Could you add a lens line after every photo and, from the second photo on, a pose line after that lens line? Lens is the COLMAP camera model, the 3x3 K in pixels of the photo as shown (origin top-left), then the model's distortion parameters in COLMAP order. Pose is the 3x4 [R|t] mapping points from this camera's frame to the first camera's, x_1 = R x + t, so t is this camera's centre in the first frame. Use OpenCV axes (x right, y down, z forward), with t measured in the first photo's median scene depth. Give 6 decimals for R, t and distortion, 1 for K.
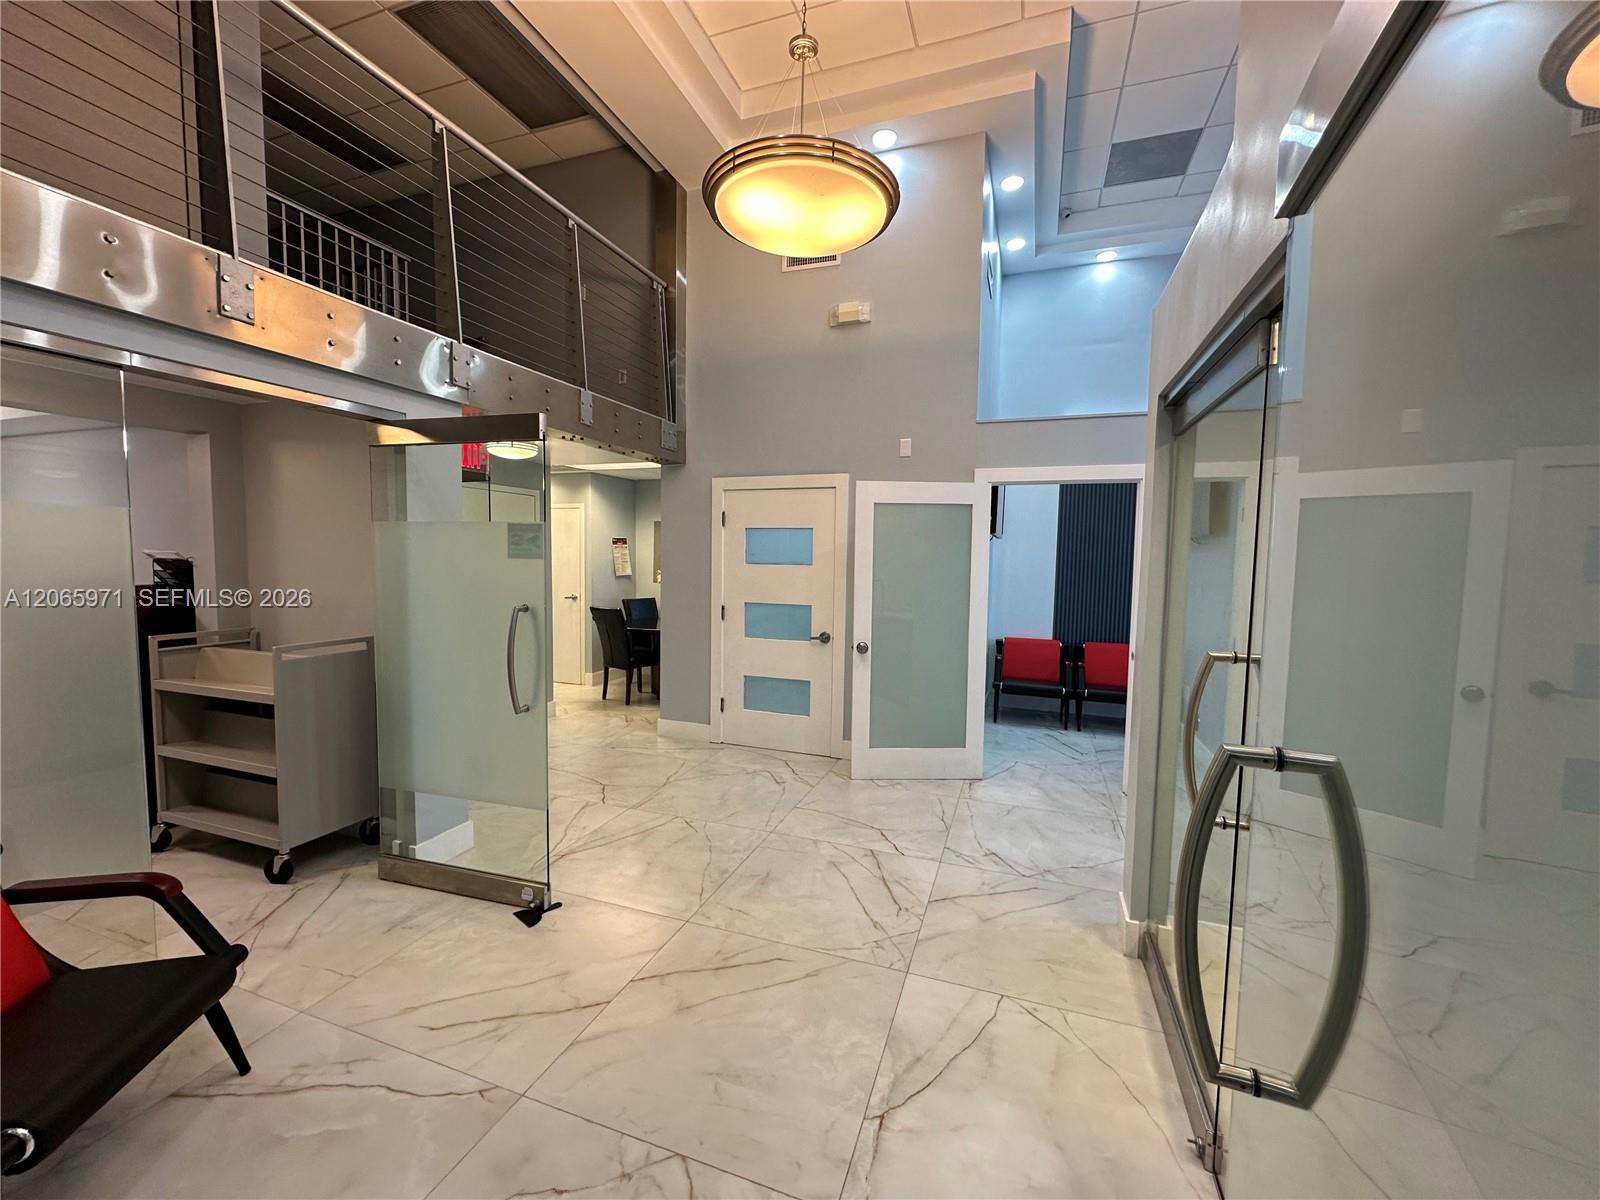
lens RADIAL K [[637.7, 0, 799.9], [0, 637.7, 598.9], [0, 0, 1]] dist [-0.003217, 0.000719]
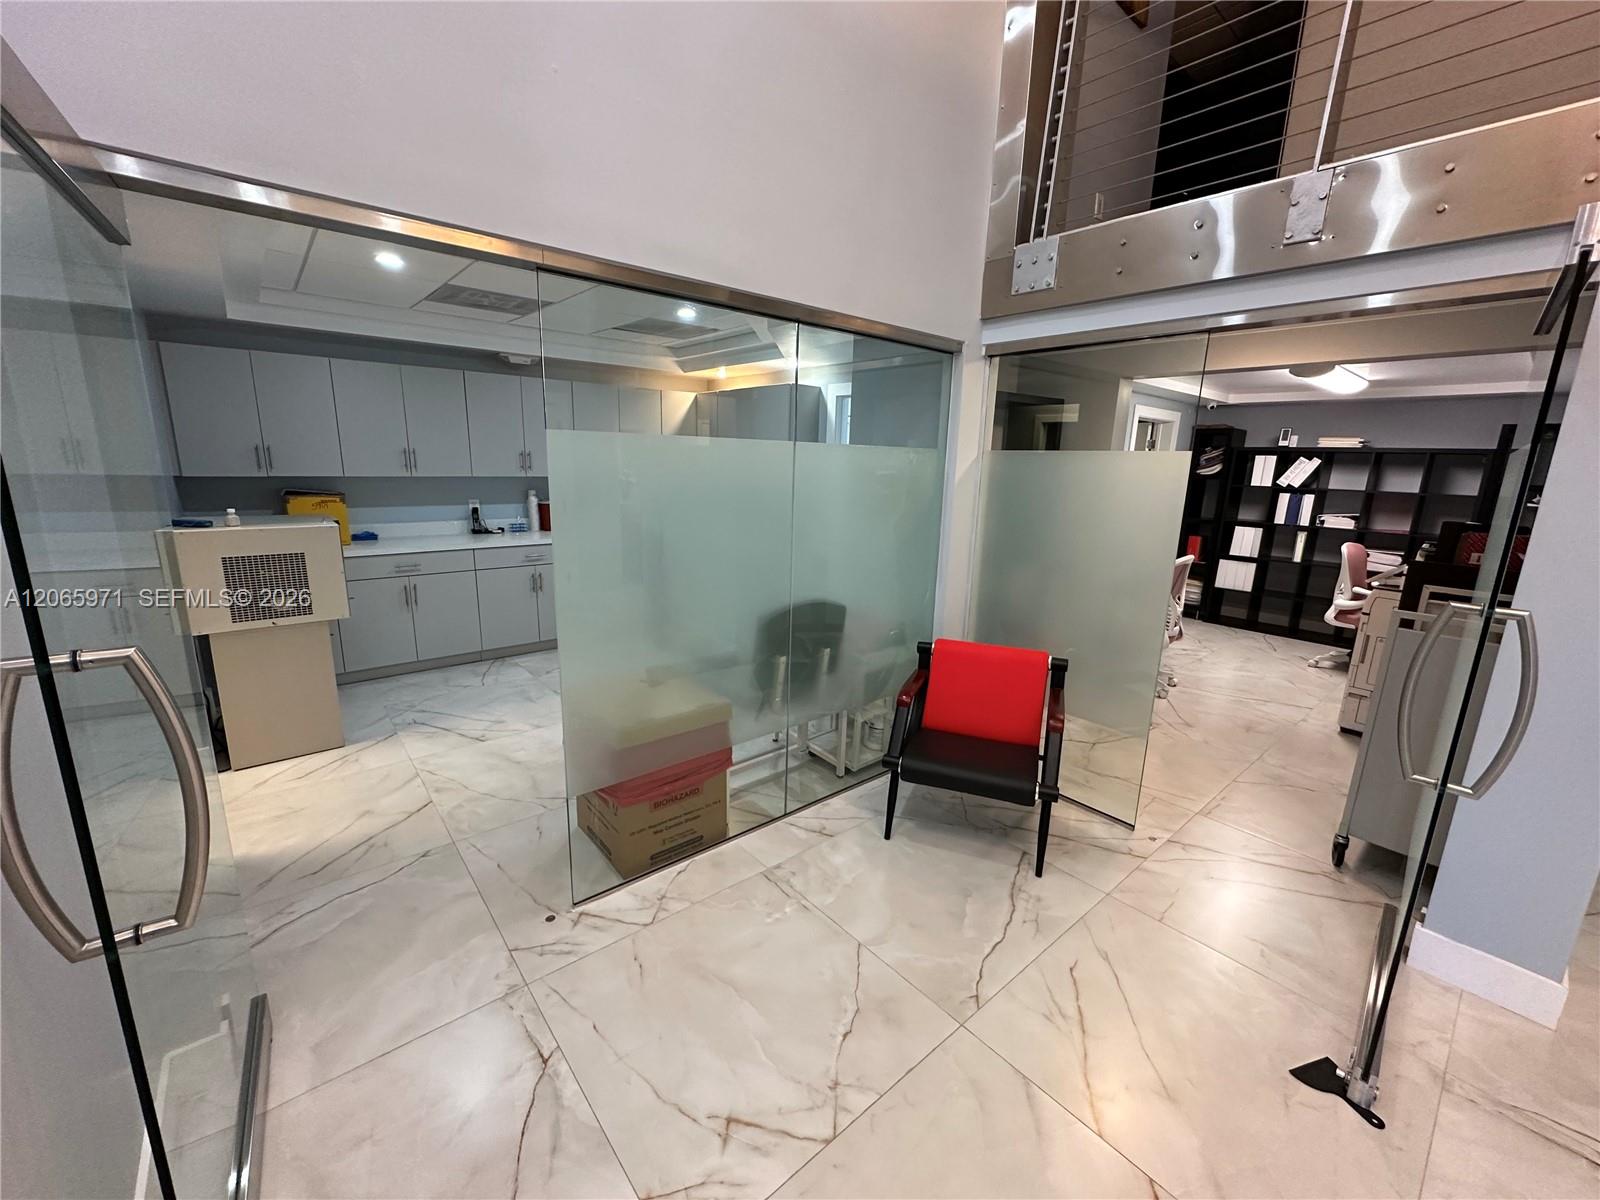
lens RADIAL K [[637.7, 0, 799.5], [0, 637.7, 598.4], [0, 0, 1]] dist [-0.003217, 0.000719]
pose [[-0.498908, 0.157550, -0.852214, 0.266828], [-0.096093, 0.967218, 0.235066, -0.057200], [0.861311, 0.199168, -0.467413, 0.651231]]
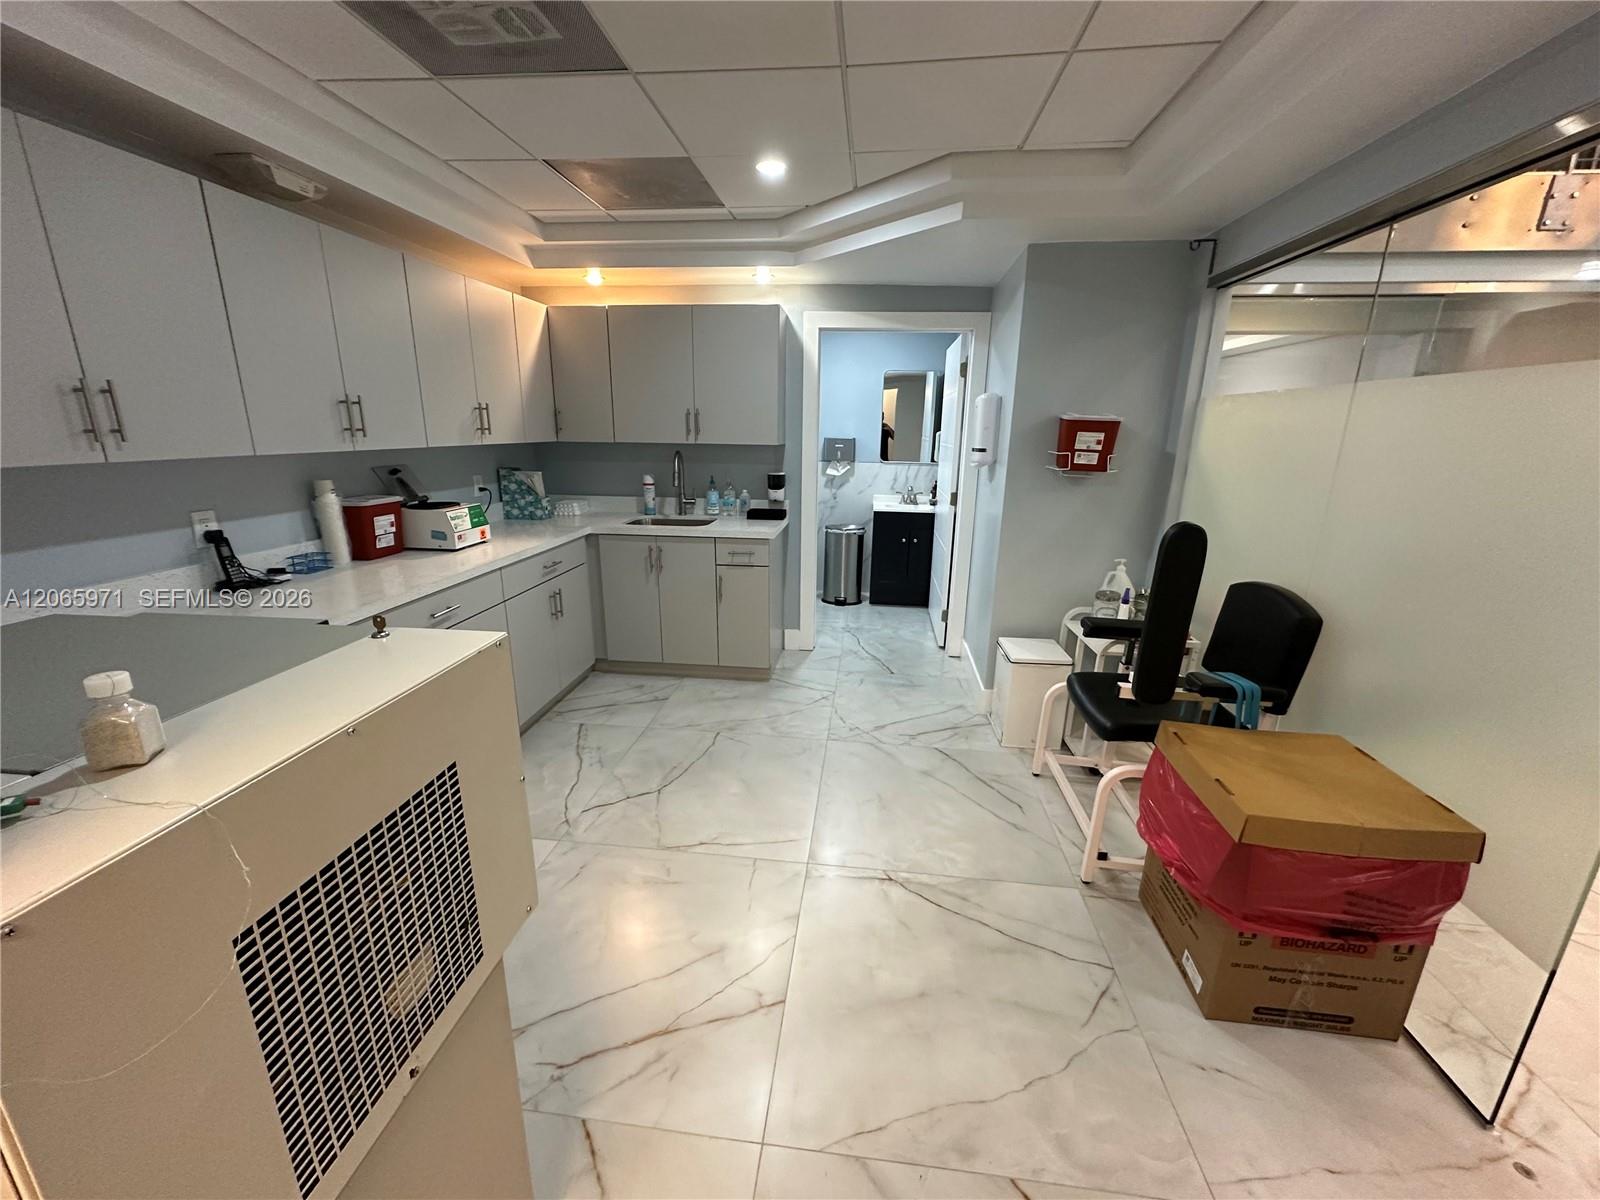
lens RADIAL K [[637.7, 0, 799.9], [0, 637.7, 598.4], [0, 0, 1]] dist [-0.003217, 0.000719]
pose [[0.228626, 0.242295, -0.942880, 0.055240], [-0.080730, 0.969915, 0.229667, 0.046164], [0.970161, 0.023611, 0.241308, -0.448937]]
